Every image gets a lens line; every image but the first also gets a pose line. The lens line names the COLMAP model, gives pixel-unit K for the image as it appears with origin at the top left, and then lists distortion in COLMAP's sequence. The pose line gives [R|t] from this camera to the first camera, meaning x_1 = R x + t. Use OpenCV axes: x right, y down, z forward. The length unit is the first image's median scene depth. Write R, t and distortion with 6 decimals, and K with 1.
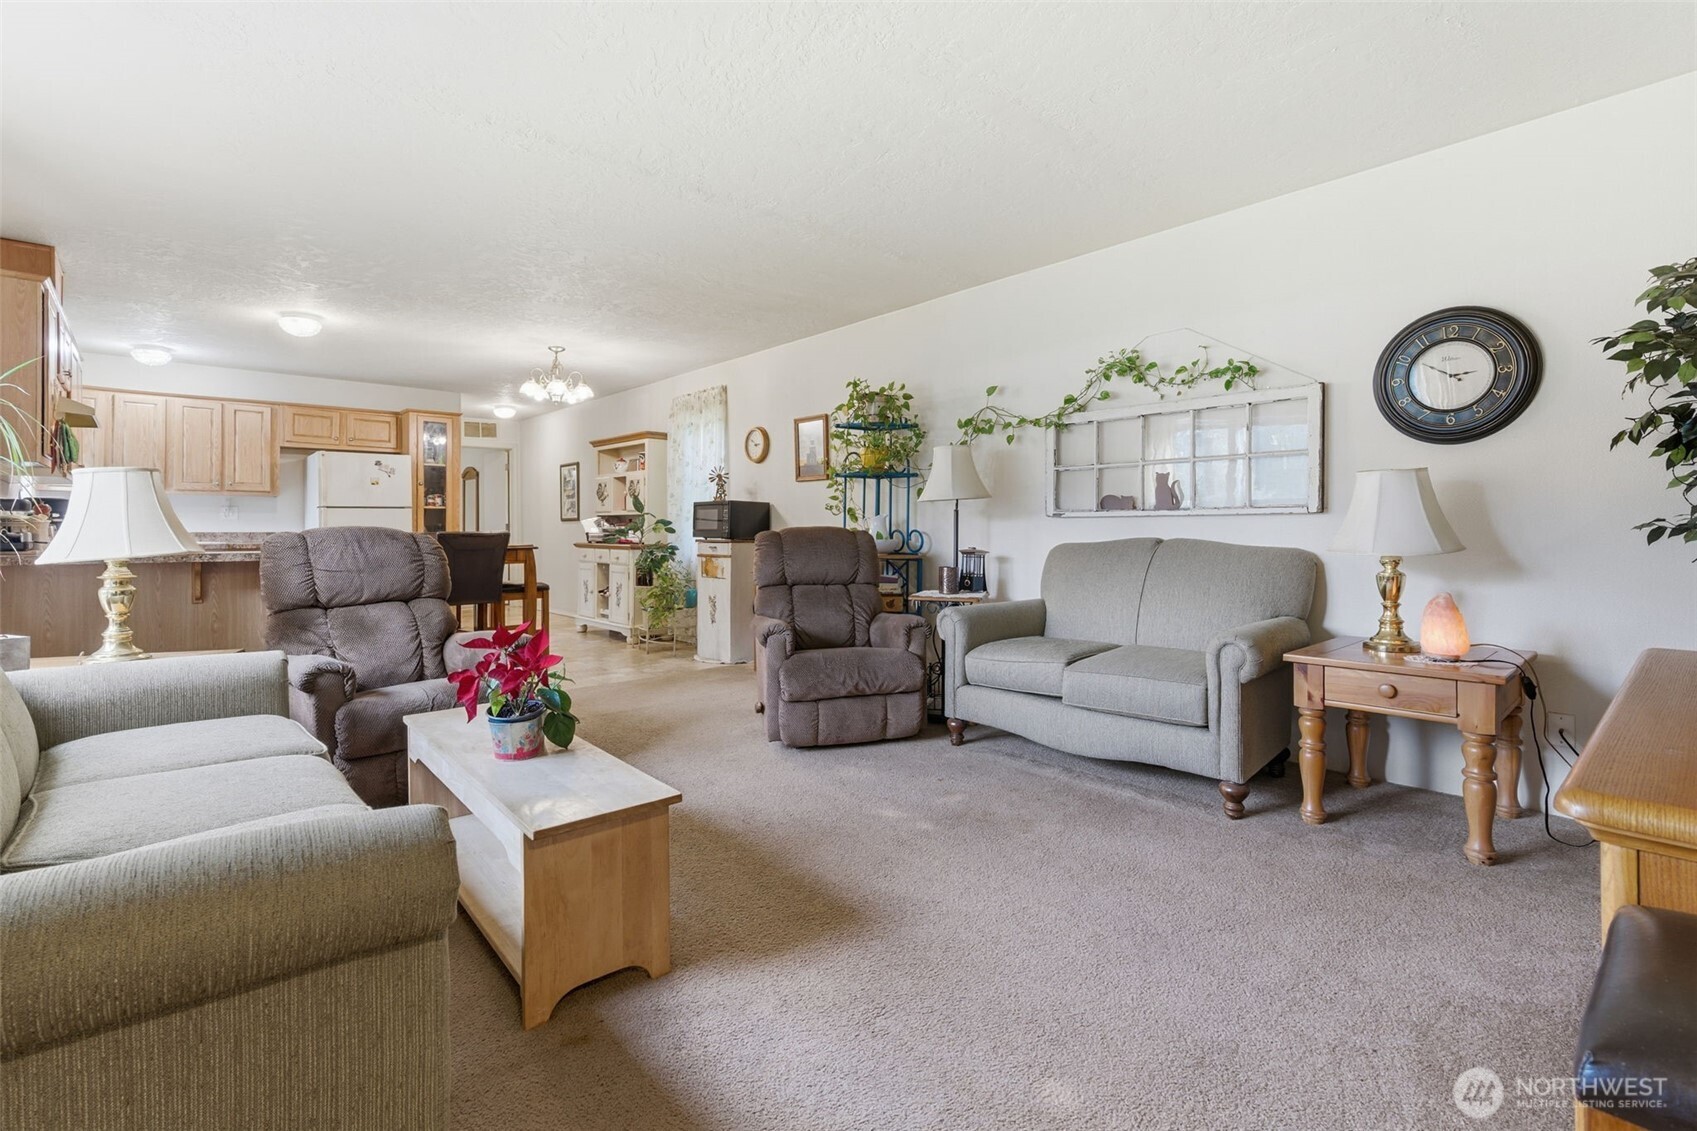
lens RADIAL K [[761.3, 0, 835.1], [0, 761.3, 523.5], [0, 0, 1]] dist [-0.001128, 0.001820]
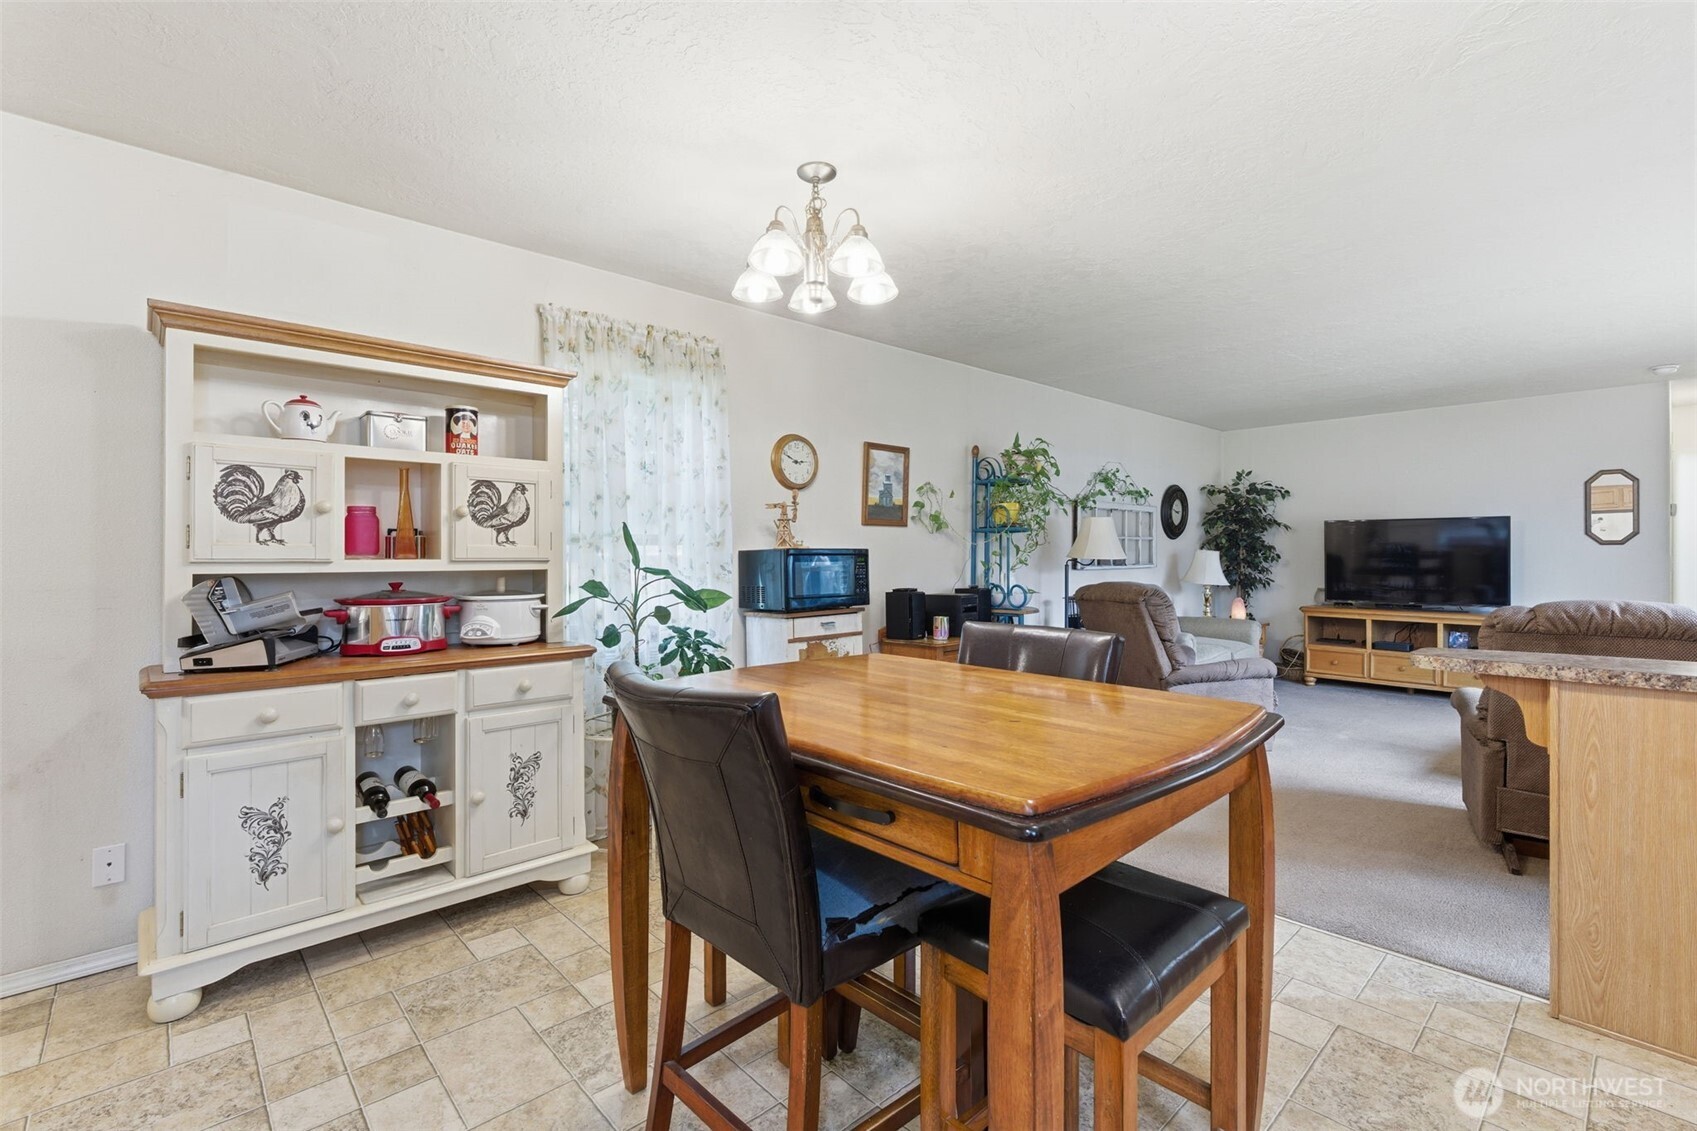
lens RADIAL K [[761.3, 0, 842.8], [0, 761.3, 551.2], [0, 0, 1]] dist [-0.001128, 0.001820]
pose [[-0.013829, 0.004882, 0.999892, -0.700391], [-0.003000, 0.999983, -0.004924, -0.021719], [-0.999900, -0.003068, -0.013814, 0.893712]]
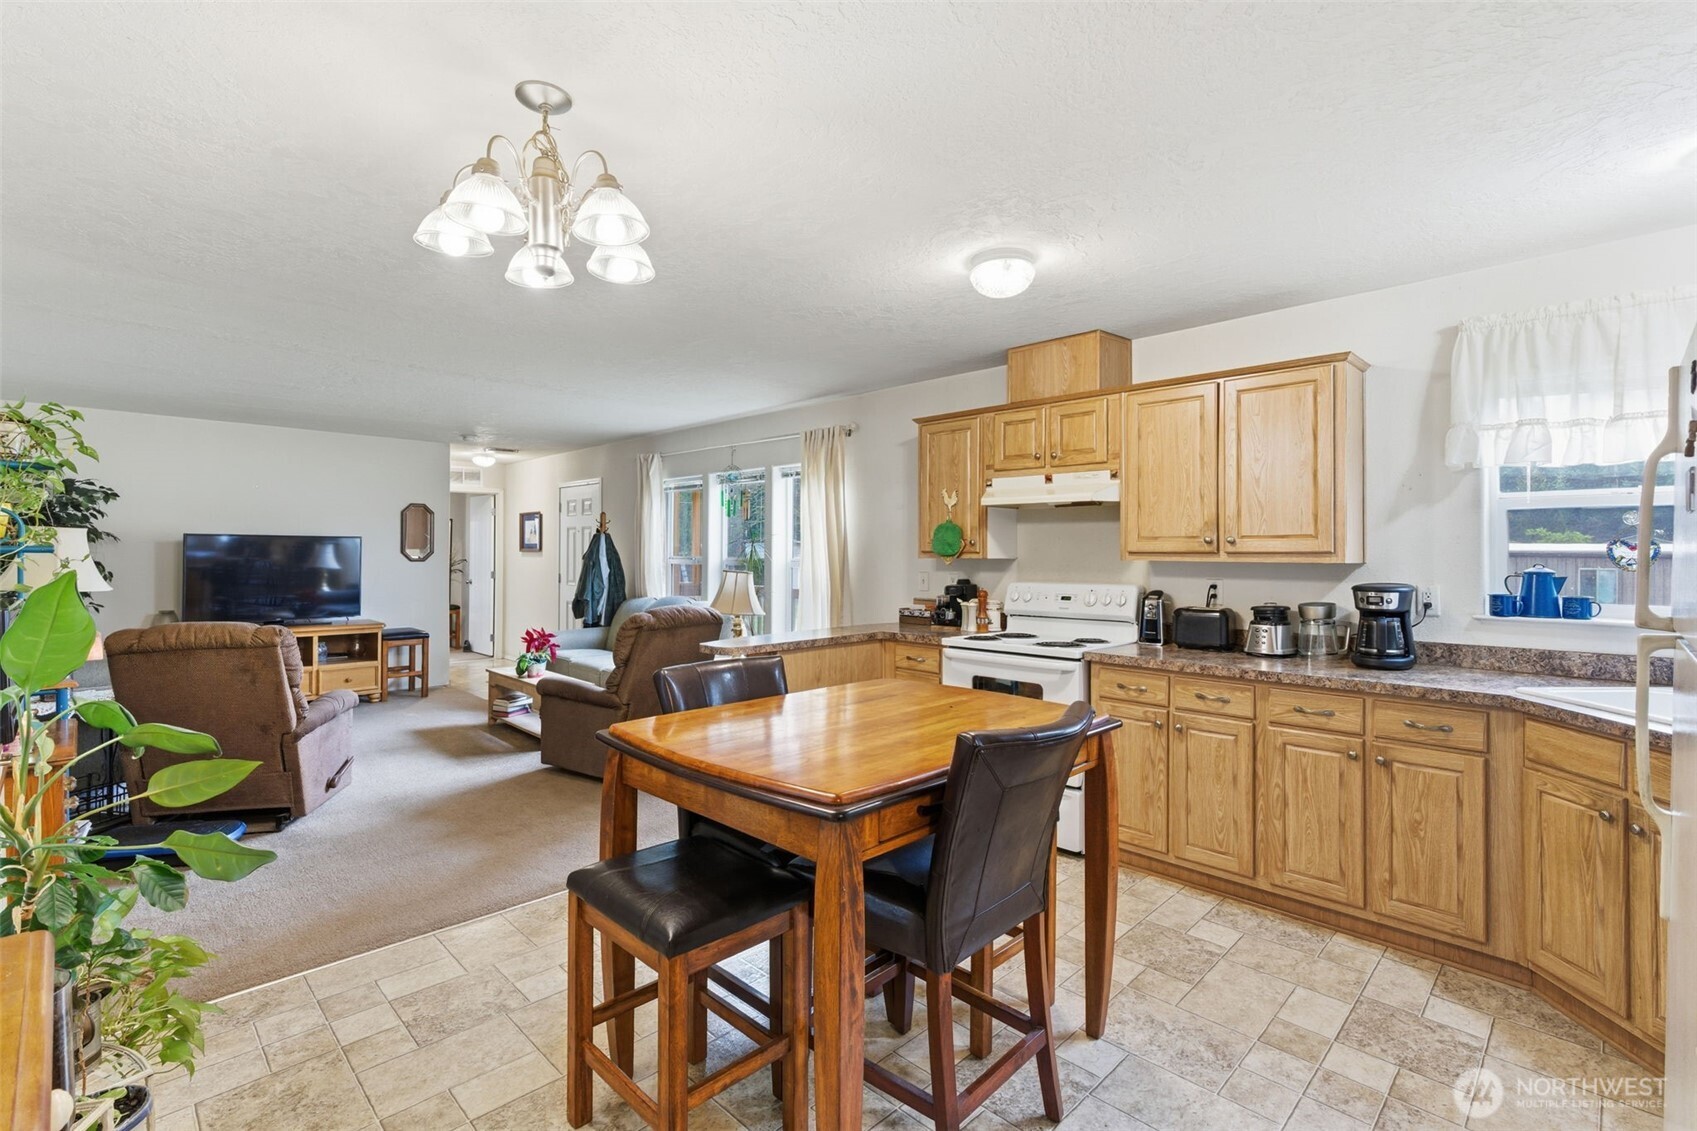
lens RADIAL K [[761.3, 0, 844.0], [0, 761.3, 551.3], [0, 0, 1]] dist [-0.001128, 0.001820]
pose [[-0.998538, -0.001283, -0.054045, -0.417748], [-0.000703, 0.999942, -0.010753, -0.039190], [0.054055, -0.010699, -0.998481, 1.166167]]
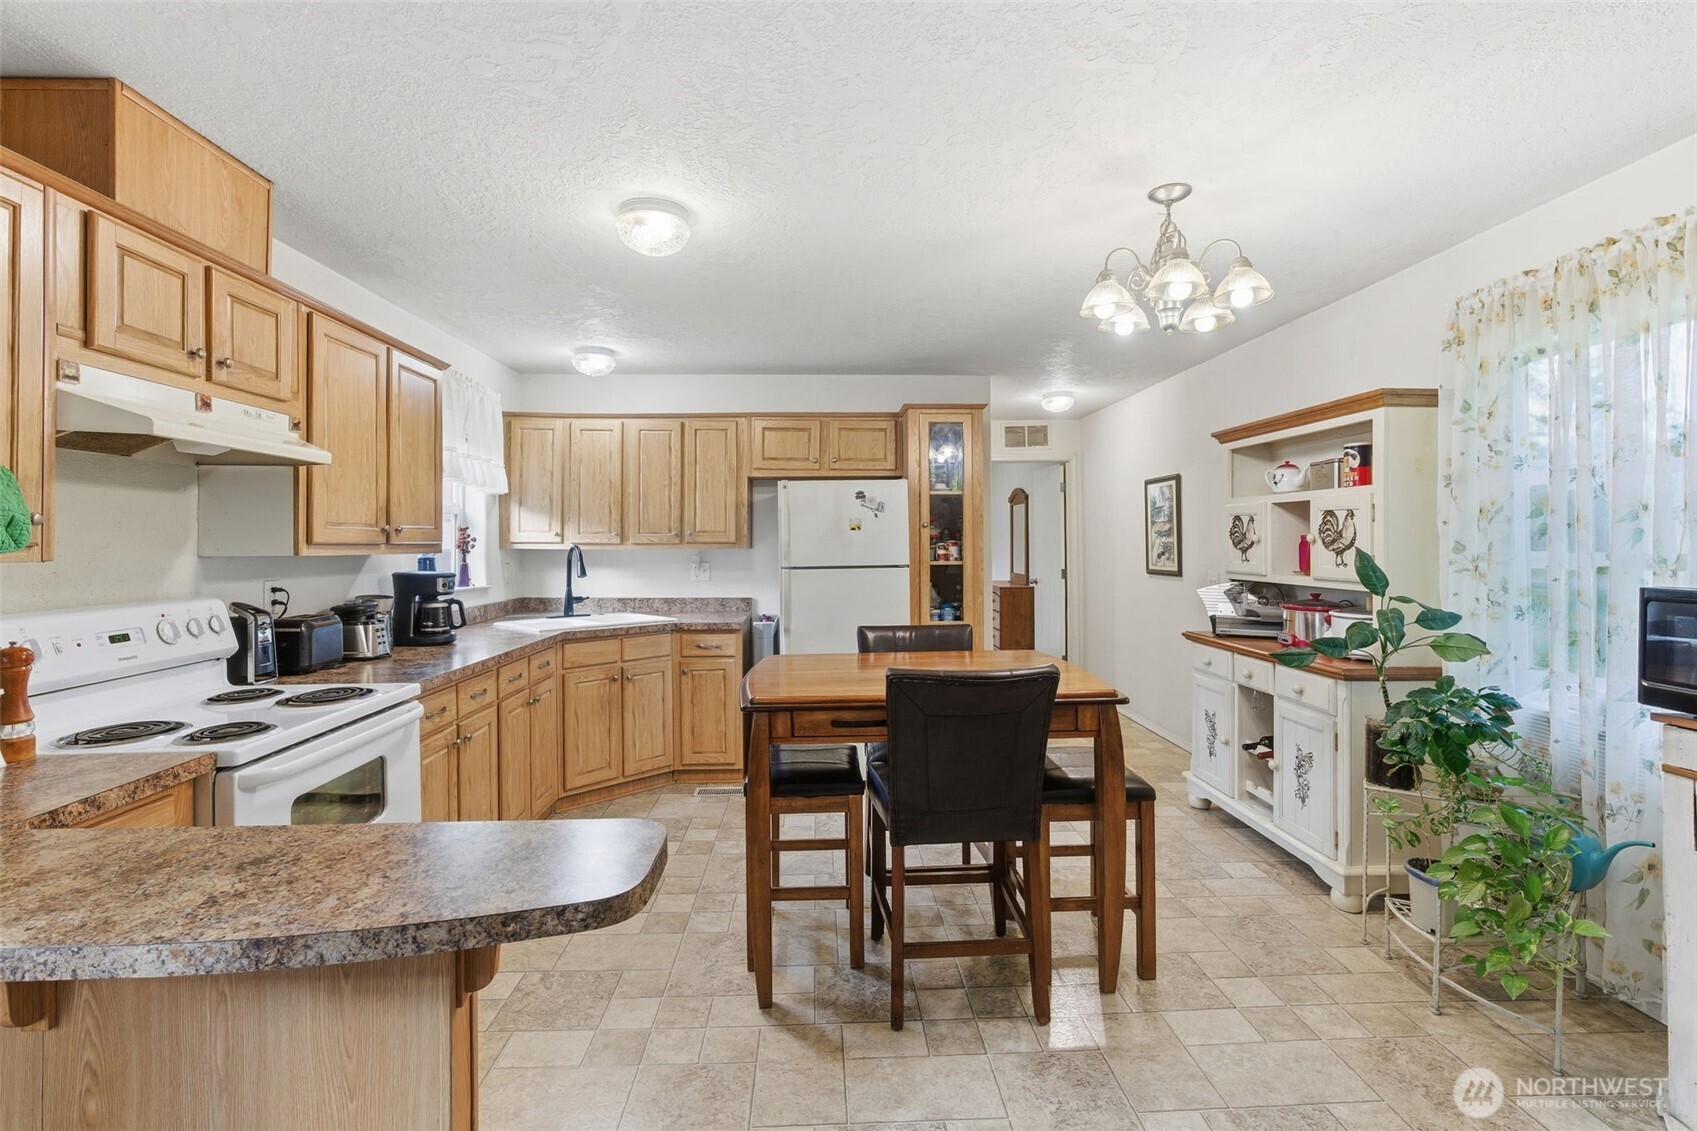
lens RADIAL K [[761.3, 0, 847.4], [0, 761.3, 537.2], [0, 0, 1]] dist [-0.001128, 0.001820]
pose [[0.771929, -0.004302, -0.635694, -0.219372], [0.005826, 0.999983, 0.000307, -0.046346], [0.635682, -0.003941, 0.771941, 0.526309]]
